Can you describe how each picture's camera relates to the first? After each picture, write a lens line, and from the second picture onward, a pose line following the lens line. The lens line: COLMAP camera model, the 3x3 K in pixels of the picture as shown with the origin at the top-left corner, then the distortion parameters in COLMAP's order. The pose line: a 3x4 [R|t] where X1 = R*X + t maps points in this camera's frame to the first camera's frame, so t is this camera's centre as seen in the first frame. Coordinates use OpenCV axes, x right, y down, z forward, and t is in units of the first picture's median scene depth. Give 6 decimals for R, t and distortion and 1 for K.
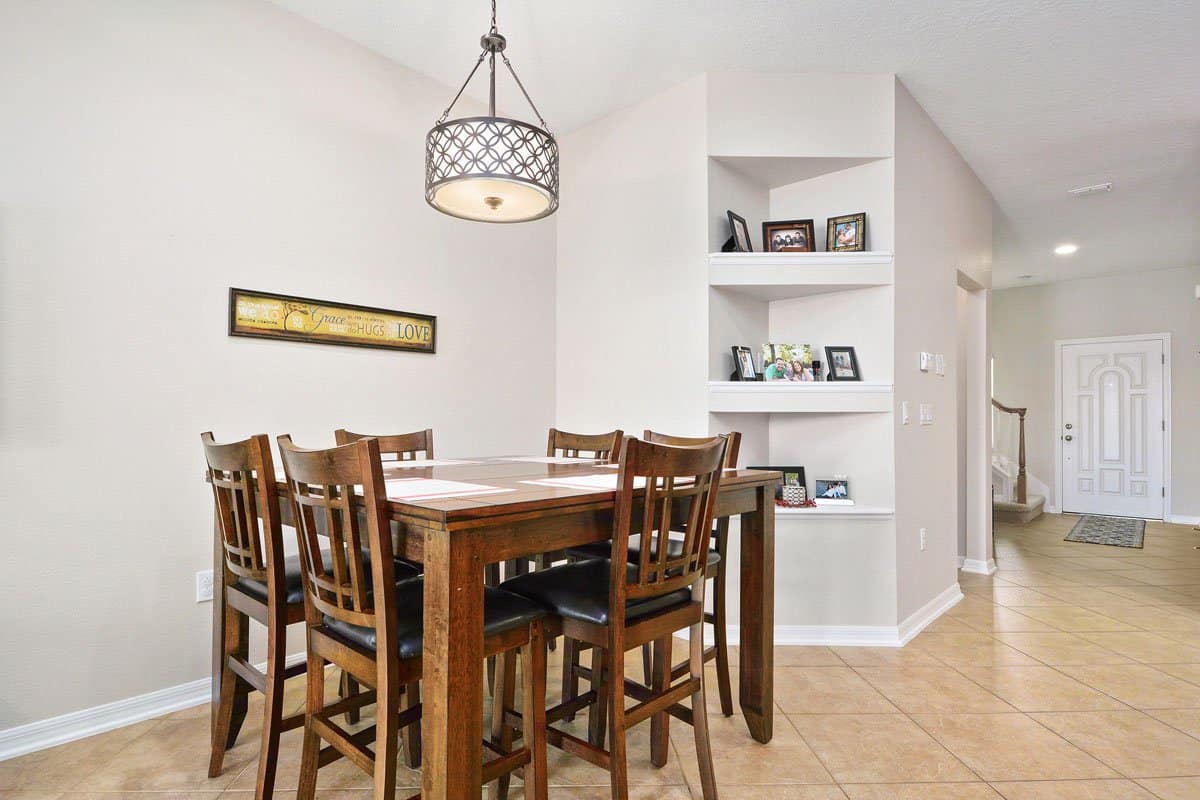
lens RADIAL K [[600.0, 0, 591.1], [0, 600.0, 422.7], [0, 0, 1]] dist [0.018974, -0.009577]
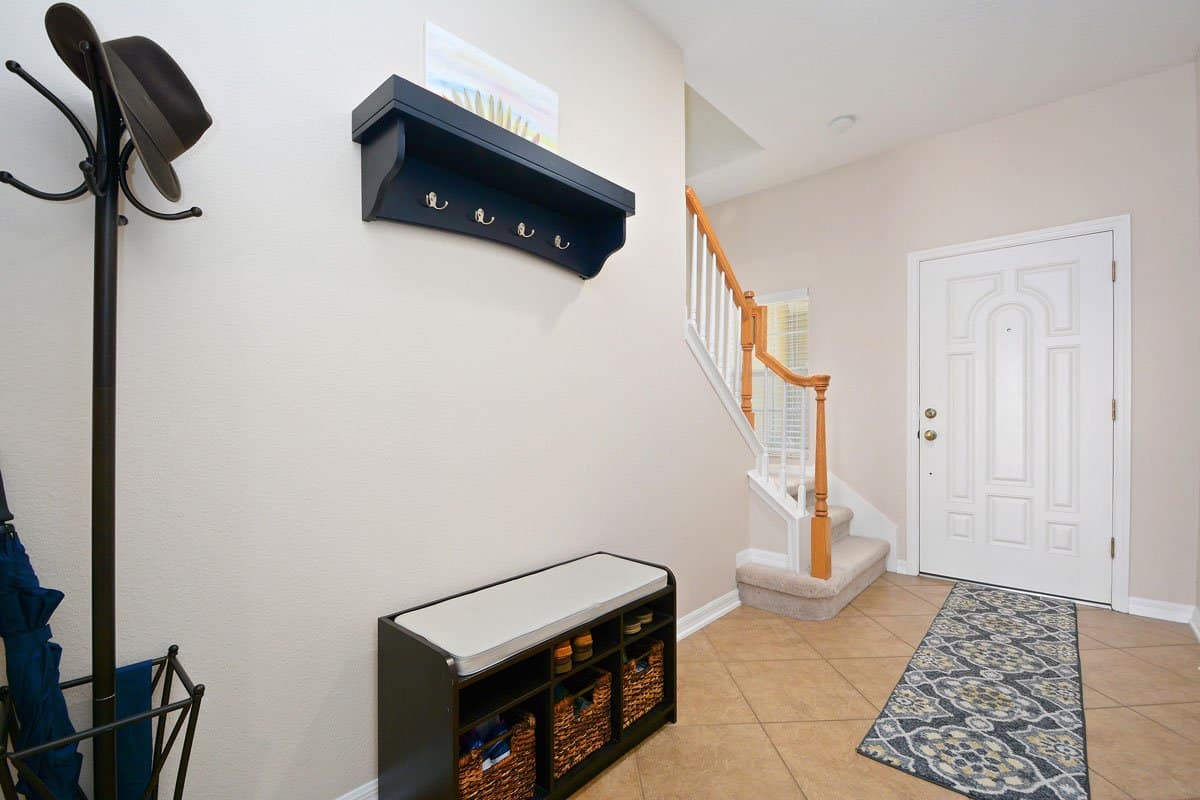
lens RADIAL K [[527.7, 0, 569.8], [0, 527.7, 424.3], [0, 0, 1]] dist [-0.000420, -0.006733]
pose [[0.999934, -0.010198, -0.005254, 1.118935], [0.010310, 0.999709, 0.021830, 0.006076], [0.005030, -0.021883, 0.999748, 1.263400]]
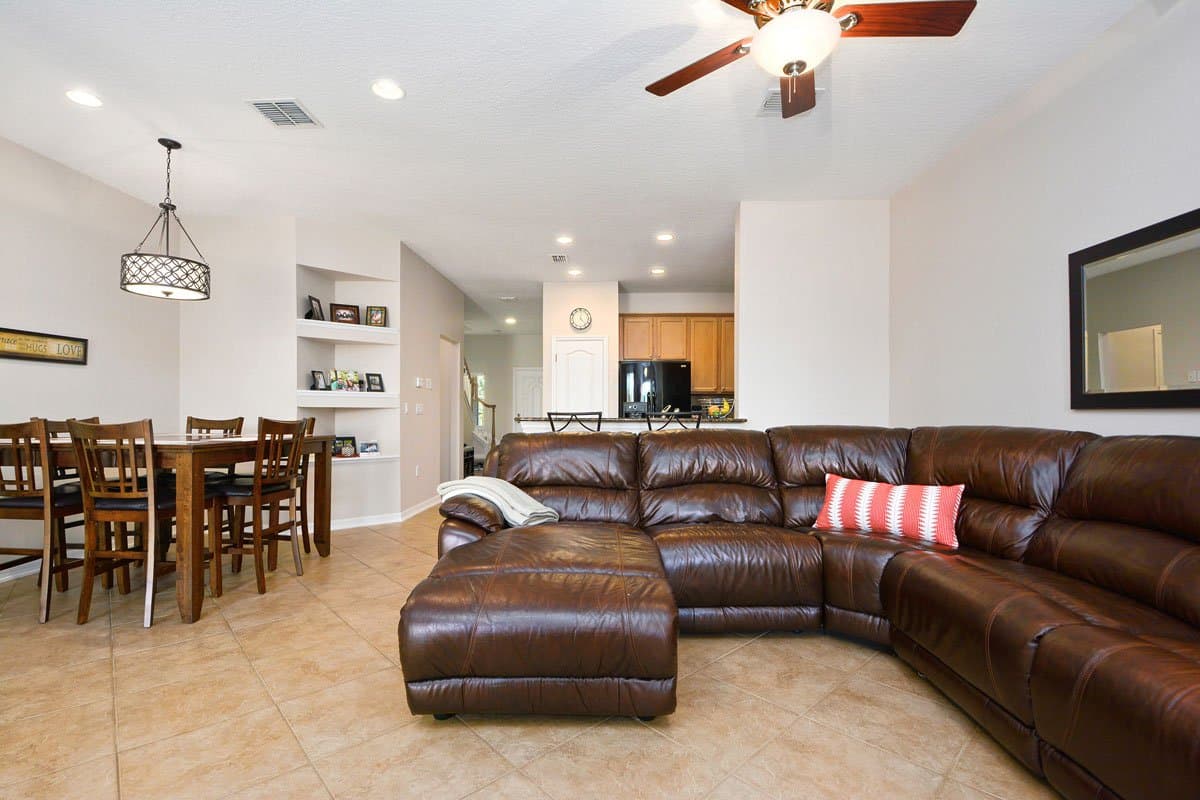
lens RADIAL K [[527.7, 0, 601.9], [0, 527.7, 415.4], [0, 0, 1]] dist [-0.000420, -0.006733]
pose [[0.747055, 0.000103, 0.664762, -0.166369], [-0.002827, 0.999991, 0.003022, -0.000145], [-0.664756, -0.004137, 0.747049, -0.762872]]
